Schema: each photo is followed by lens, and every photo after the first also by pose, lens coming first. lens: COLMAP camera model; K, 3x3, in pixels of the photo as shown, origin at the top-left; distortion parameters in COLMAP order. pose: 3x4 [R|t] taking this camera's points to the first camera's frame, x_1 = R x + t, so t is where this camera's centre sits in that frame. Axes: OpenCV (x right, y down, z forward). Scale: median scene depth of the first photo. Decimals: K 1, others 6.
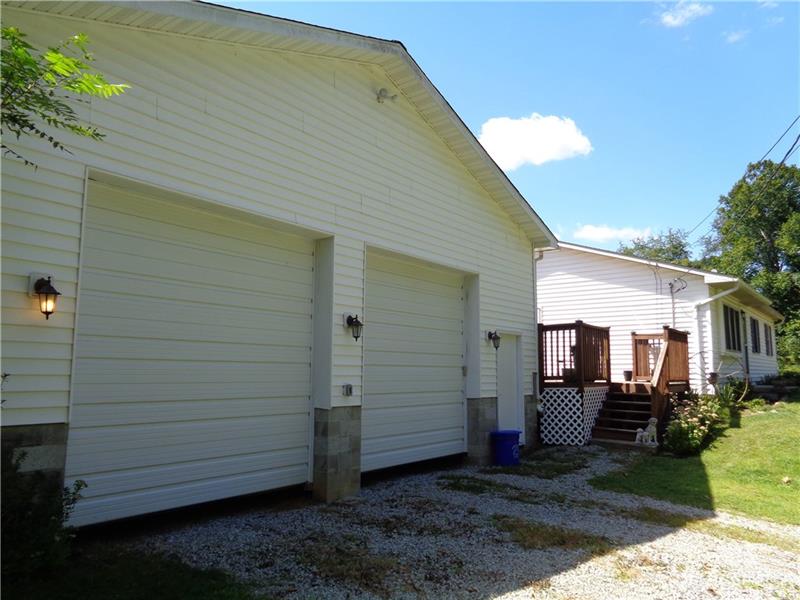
lens RADIAL K [[604.3, 0, 404.1], [0, 604.3, 304.9], [0, 0, 1]] dist [0.002722, 0.007219]
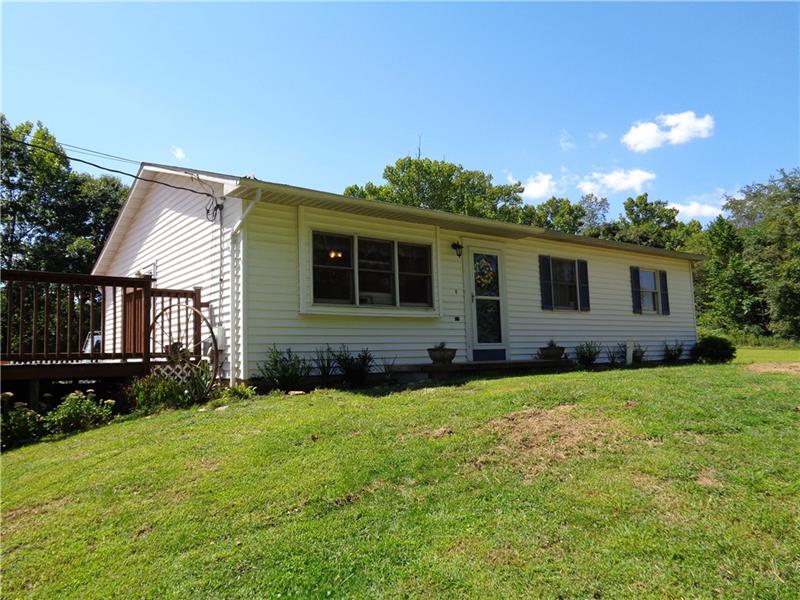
lens RADIAL K [[604.3, 0, 404.1], [0, 604.3, 304.9], [0, 0, 1]] dist [0.002722, 0.007219]
pose [[0.960910, -0.057405, -0.270844, 1.154101], [0.060850, 0.998138, 0.004333, 0.112622], [0.270091, -0.020644, 0.962613, 0.657428]]
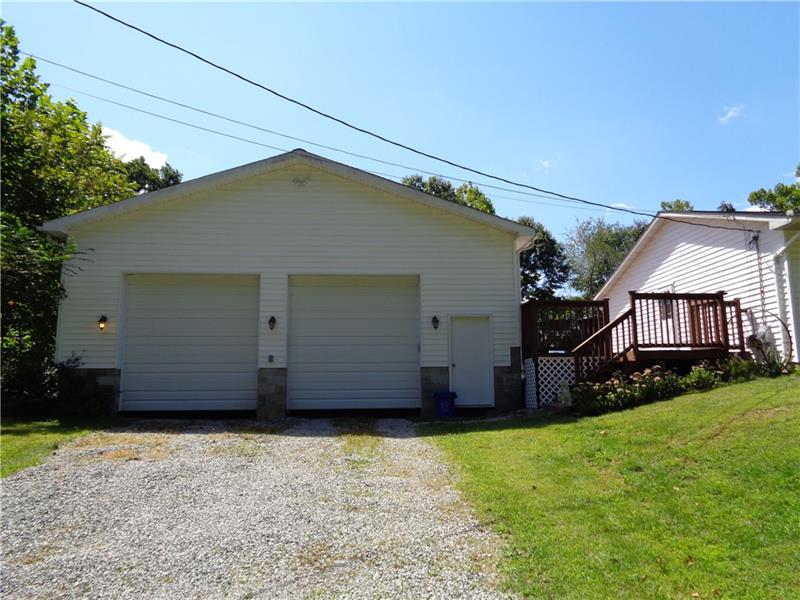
lens RADIAL K [[604.3, 0, 404.1], [0, 604.3, 304.9], [0, 0, 1]] dist [0.002722, 0.007219]
pose [[0.649898, -0.120420, -0.750421, 1.096072], [0.096084, 0.992464, -0.076048, 0.114067], [0.753923, -0.022680, 0.656571, 0.098317]]
